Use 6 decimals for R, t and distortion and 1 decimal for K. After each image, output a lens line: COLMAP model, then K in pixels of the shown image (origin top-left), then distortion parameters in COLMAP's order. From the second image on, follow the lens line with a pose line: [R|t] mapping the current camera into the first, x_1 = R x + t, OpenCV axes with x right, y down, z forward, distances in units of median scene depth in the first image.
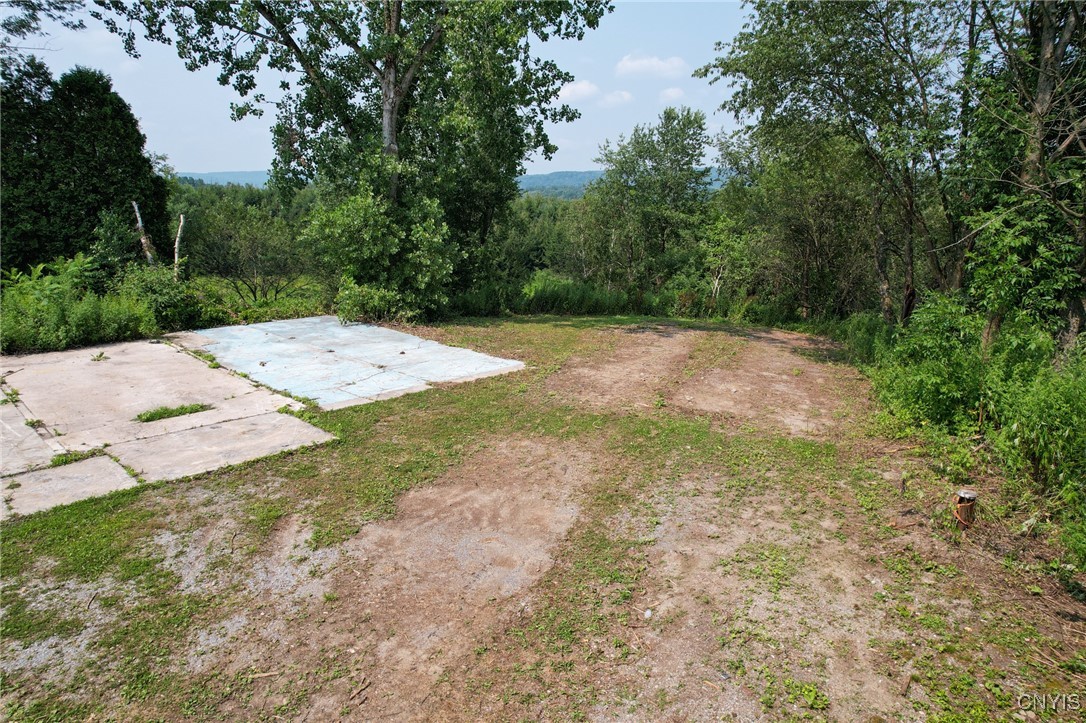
lens RADIAL K [[694.4, 0, 544.0], [0, 694.4, 362.5], [0, 0, 1]] dist [-0.082341, 0.075784]
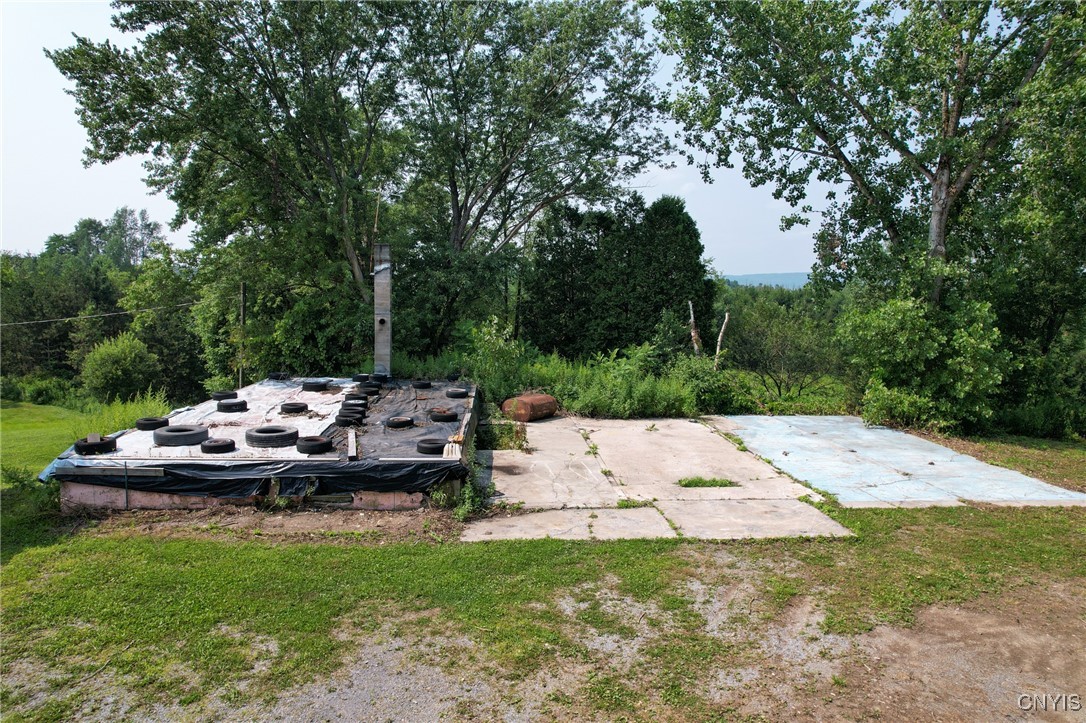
lens RADIAL K [[694.4, 0, 544.0], [0, 694.4, 362.5], [0, 0, 1]] dist [-0.082341, 0.075784]
pose [[0.750661, 0.059288, -0.658022, -0.000464], [-0.152188, 0.984699, -0.084892, 0.008823], [0.642920, 0.163868, 0.748198, -0.044695]]
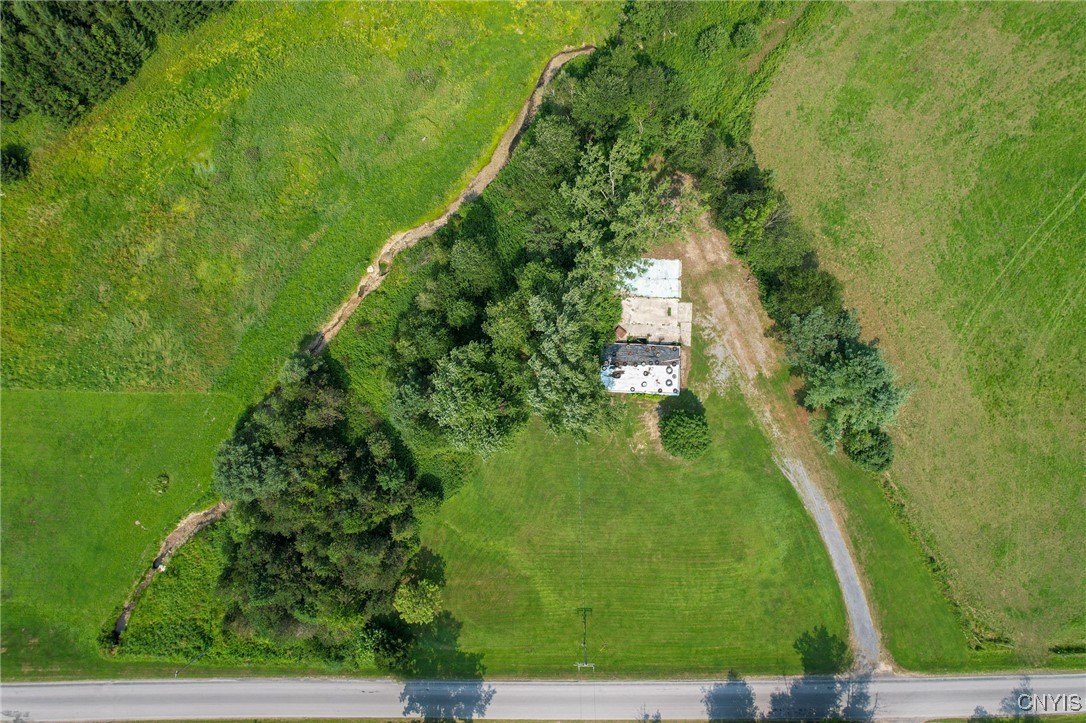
lens RADIAL K [[694.4, 0, 544.0], [0, 694.4, 362.5], [0, 0, 1]] dist [-0.082341, 0.075784]
pose [[0.741197, -0.671271, 0.004719, -1.339219], [0.165975, 0.190066, 0.967640, -5.132370], [-0.650446, -0.716428, 0.252291, -0.340420]]
